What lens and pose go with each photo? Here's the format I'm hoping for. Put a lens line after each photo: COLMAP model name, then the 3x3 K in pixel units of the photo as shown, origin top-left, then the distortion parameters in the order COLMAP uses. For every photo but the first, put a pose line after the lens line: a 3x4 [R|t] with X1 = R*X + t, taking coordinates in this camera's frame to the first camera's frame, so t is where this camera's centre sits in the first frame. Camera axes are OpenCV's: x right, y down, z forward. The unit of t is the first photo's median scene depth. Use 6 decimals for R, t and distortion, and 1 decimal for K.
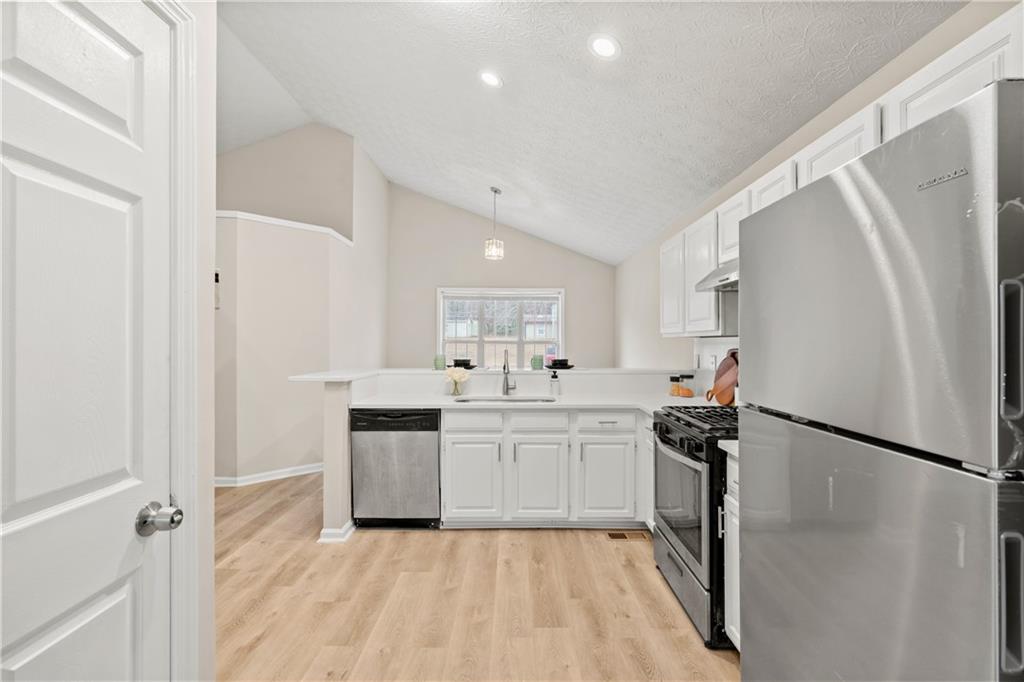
lens RADIAL K [[471.5, 0, 516.0], [0, 471.5, 340.4], [0, 0, 1]] dist [-0.005425, -0.000214]
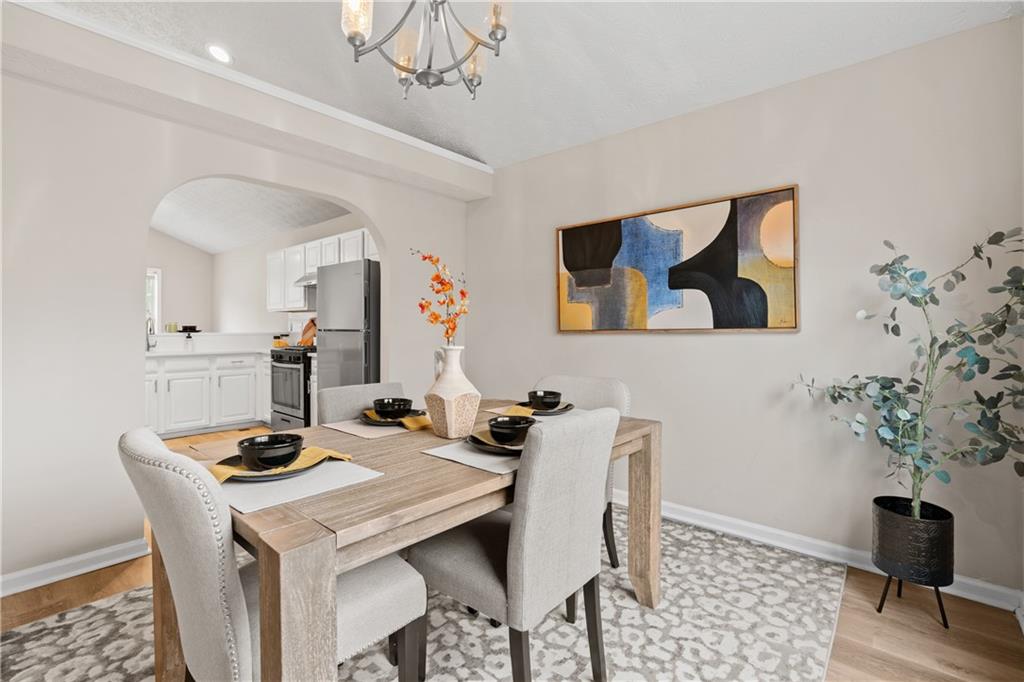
lens RADIAL K [[471.5, 0, 511.8], [0, 471.5, 332.3], [0, 0, 1]] dist [-0.005425, -0.000214]
pose [[0.665442, -0.005800, 0.746427, -0.394099], [-0.006089, 0.999894, 0.013197, 0.044494], [-0.746424, -0.013327, 0.665337, -0.805367]]
